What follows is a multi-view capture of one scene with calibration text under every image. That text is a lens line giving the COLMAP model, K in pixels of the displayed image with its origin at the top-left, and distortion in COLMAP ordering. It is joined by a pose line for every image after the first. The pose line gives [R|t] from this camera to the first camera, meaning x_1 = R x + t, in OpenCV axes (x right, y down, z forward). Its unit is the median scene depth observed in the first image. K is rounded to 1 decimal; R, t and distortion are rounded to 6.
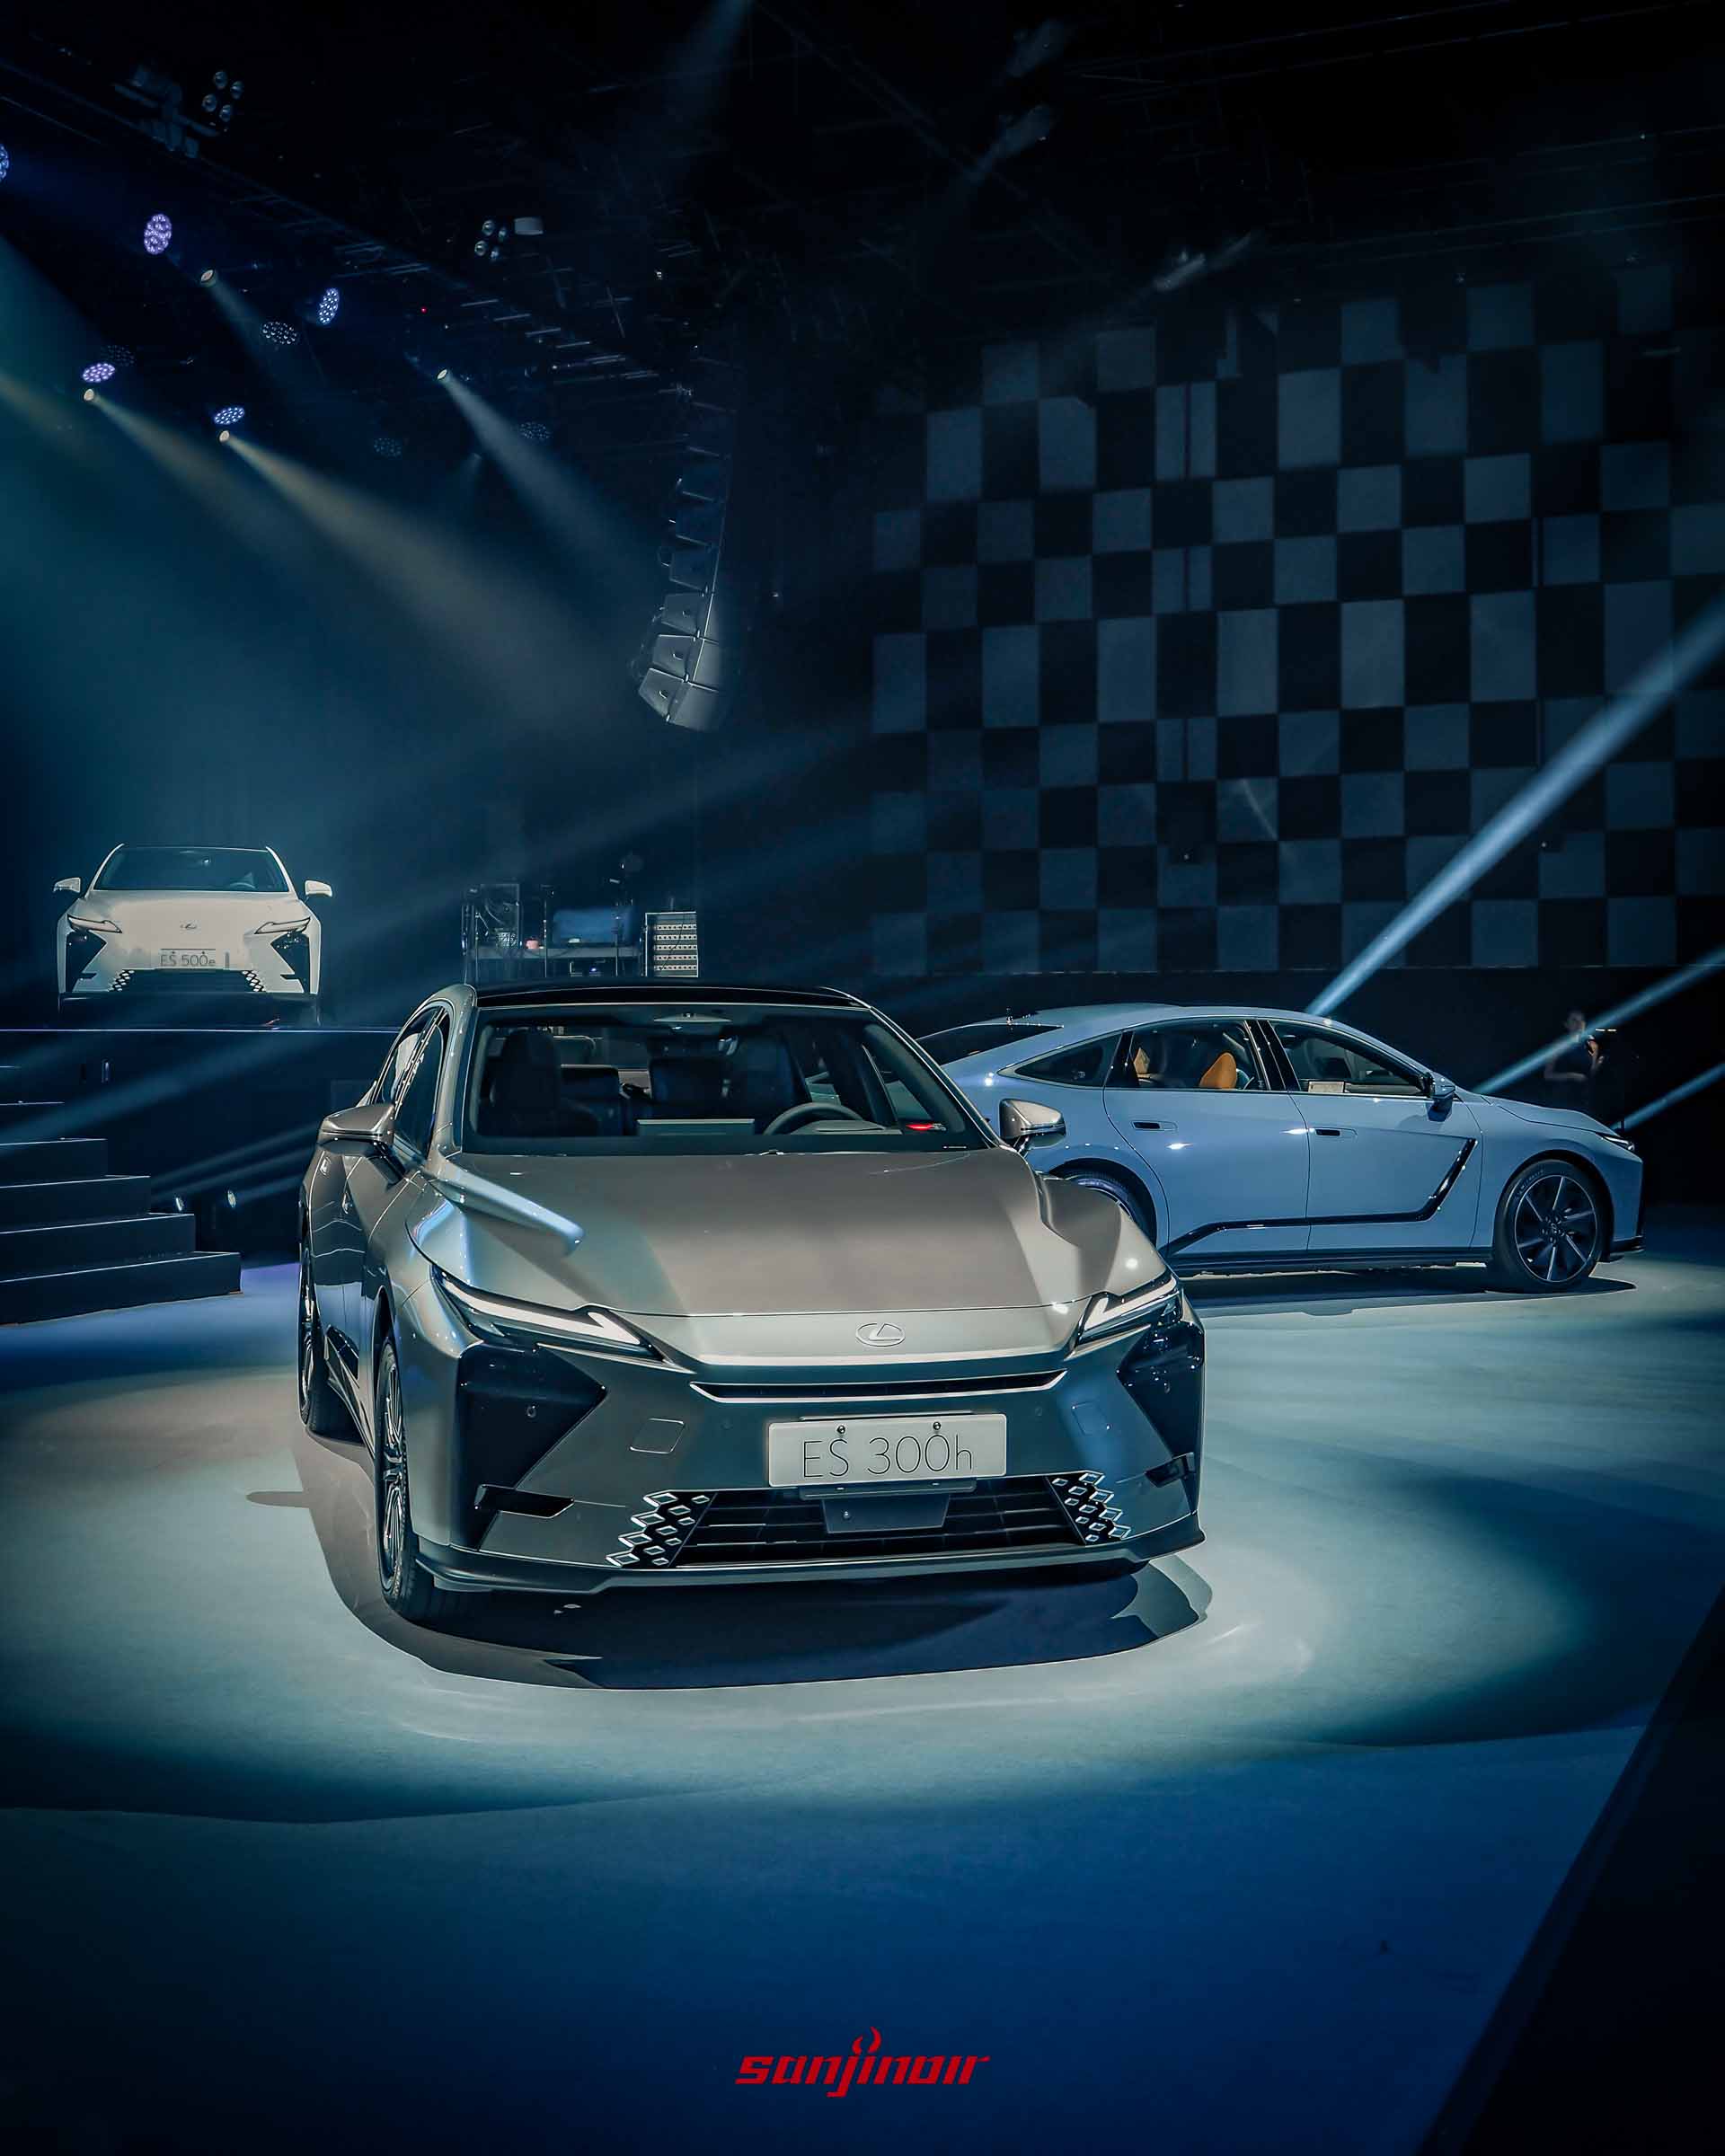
lens RADIAL K [[2617.7, 0, 862.4], [0, 2617.7, 1014.3], [0, 0, 1]] dist [0.015326, 0.009467]
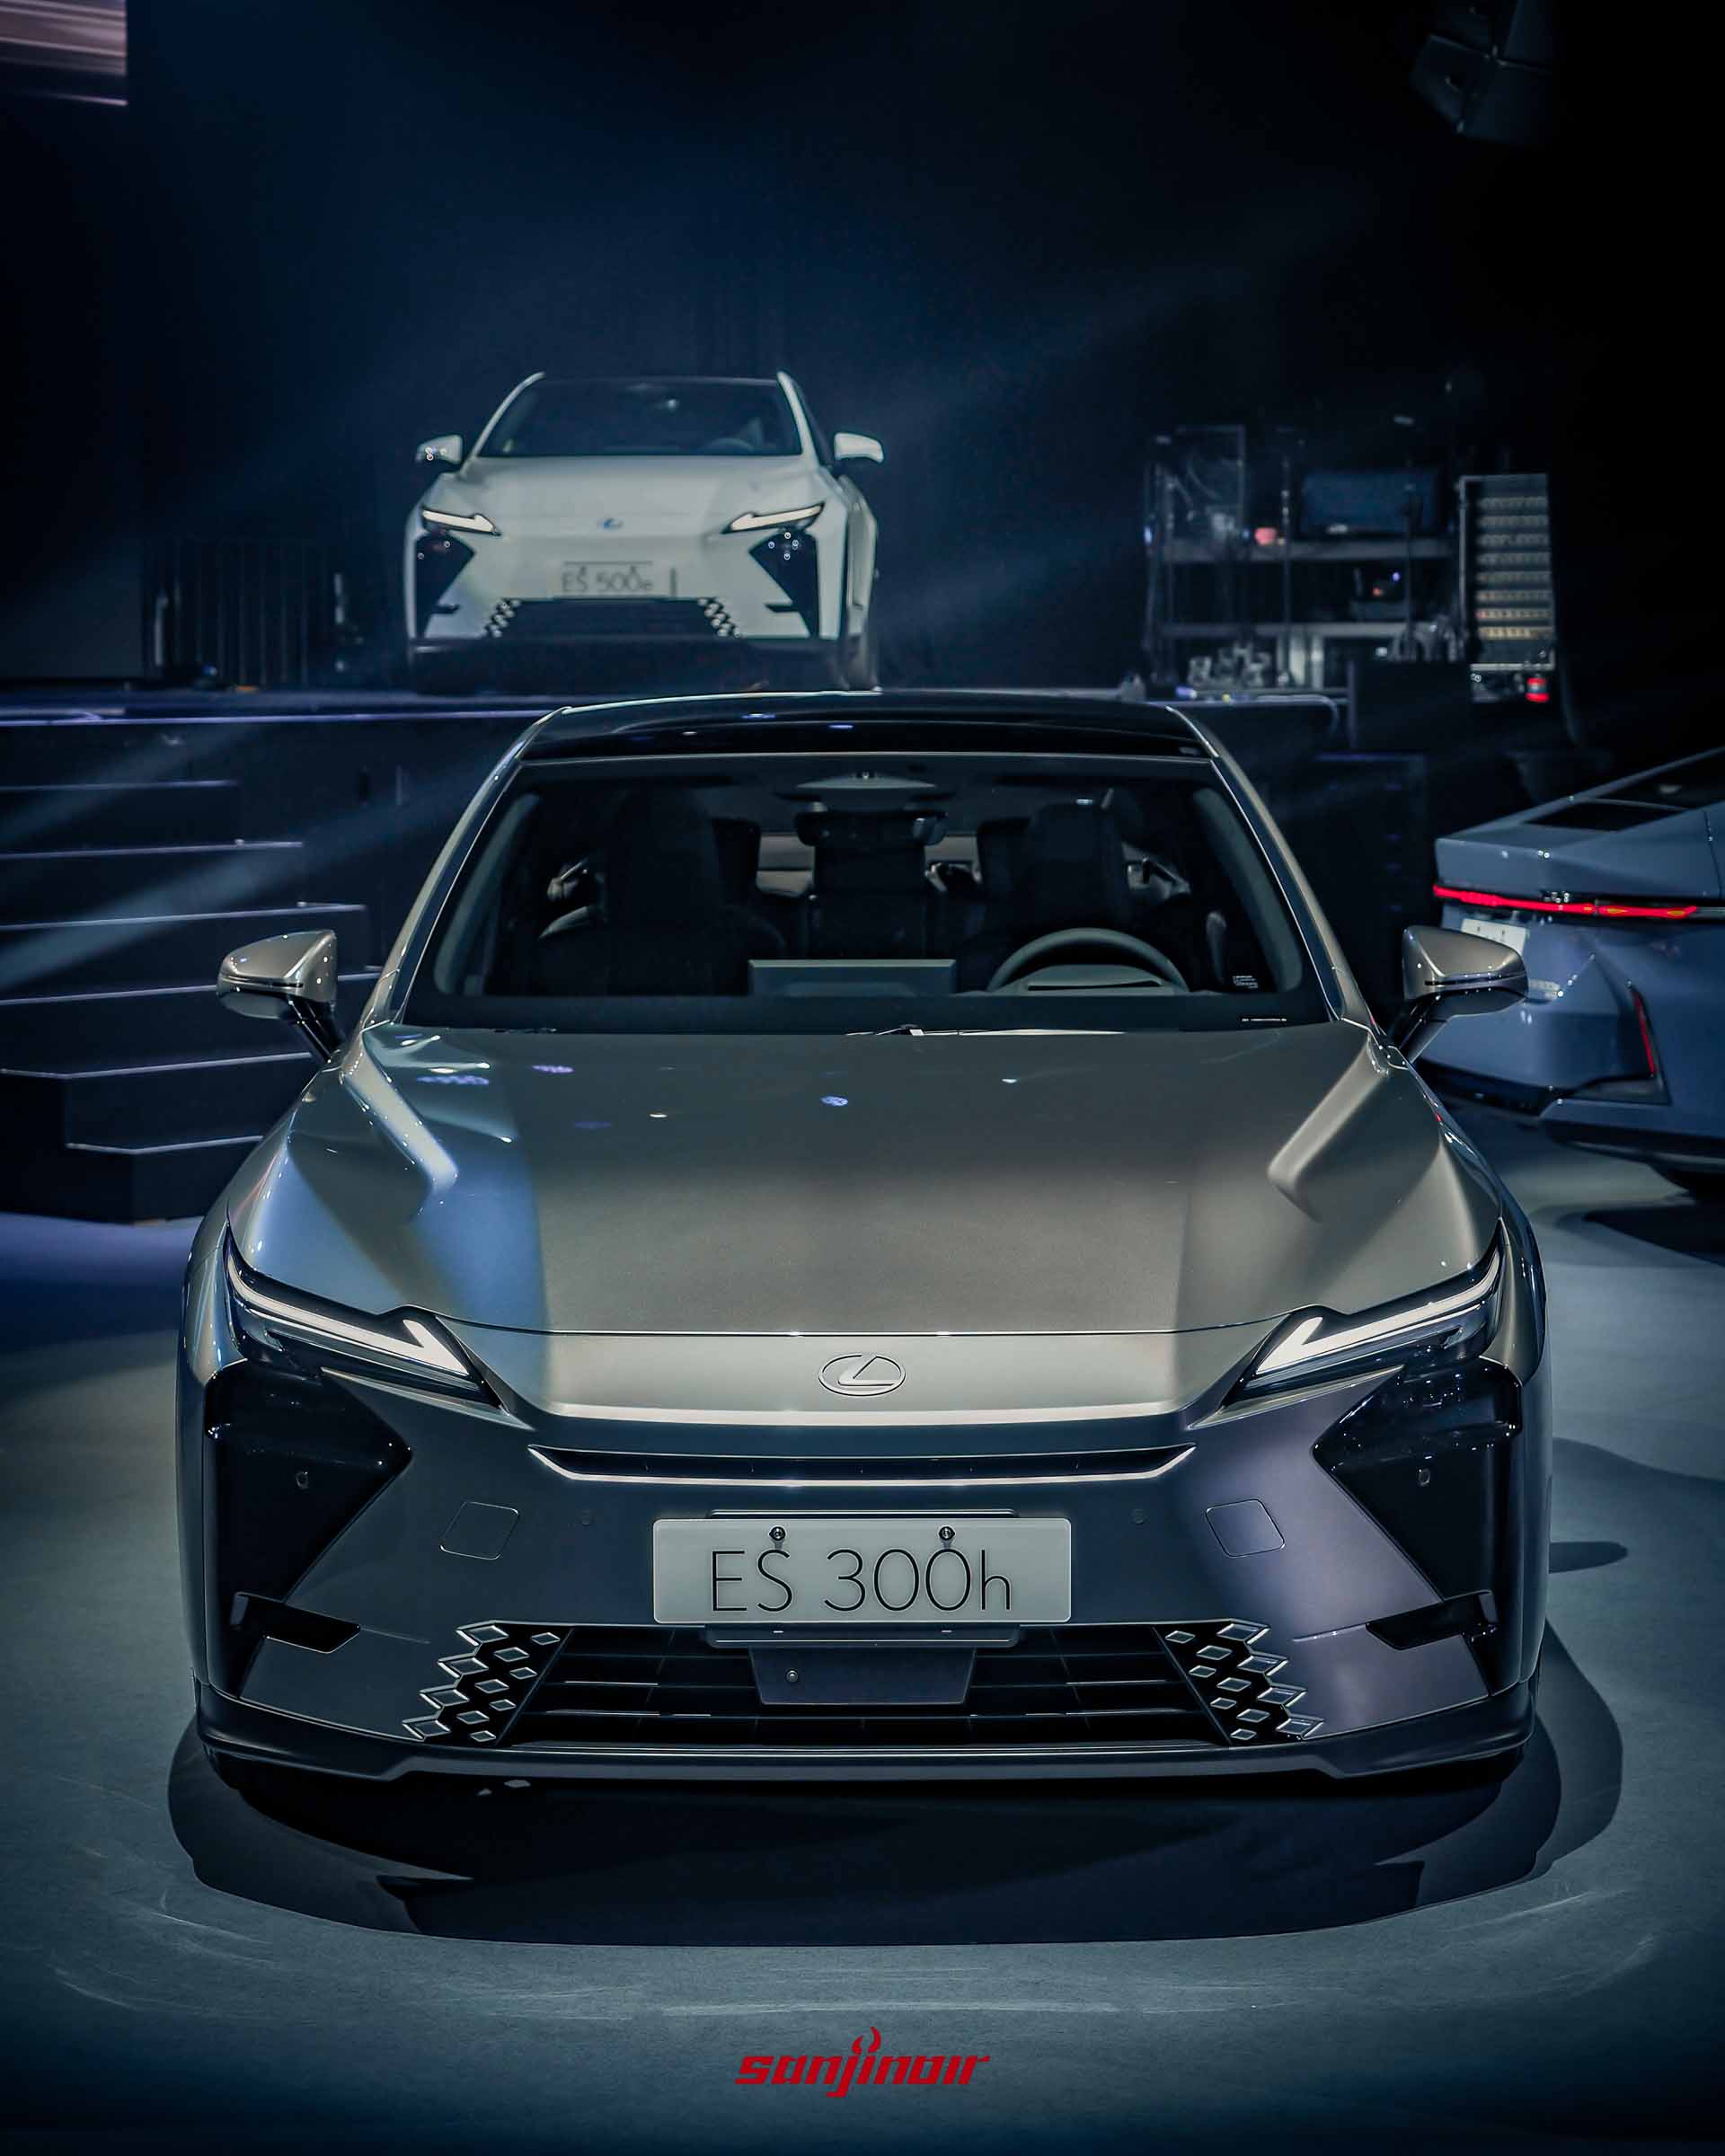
lens RADIAL K [[4792.2, 0, 863.3], [0, 4792.2, 974.0], [0, 0, 1]] dist [-0.013365, 0.102075]
pose [[0.961667, 0.015016, -0.273807, 0.124860], [0.006083, 0.997086, 0.076047, -0.020374], [0.274151, -0.074798, 0.958773, -0.009568]]
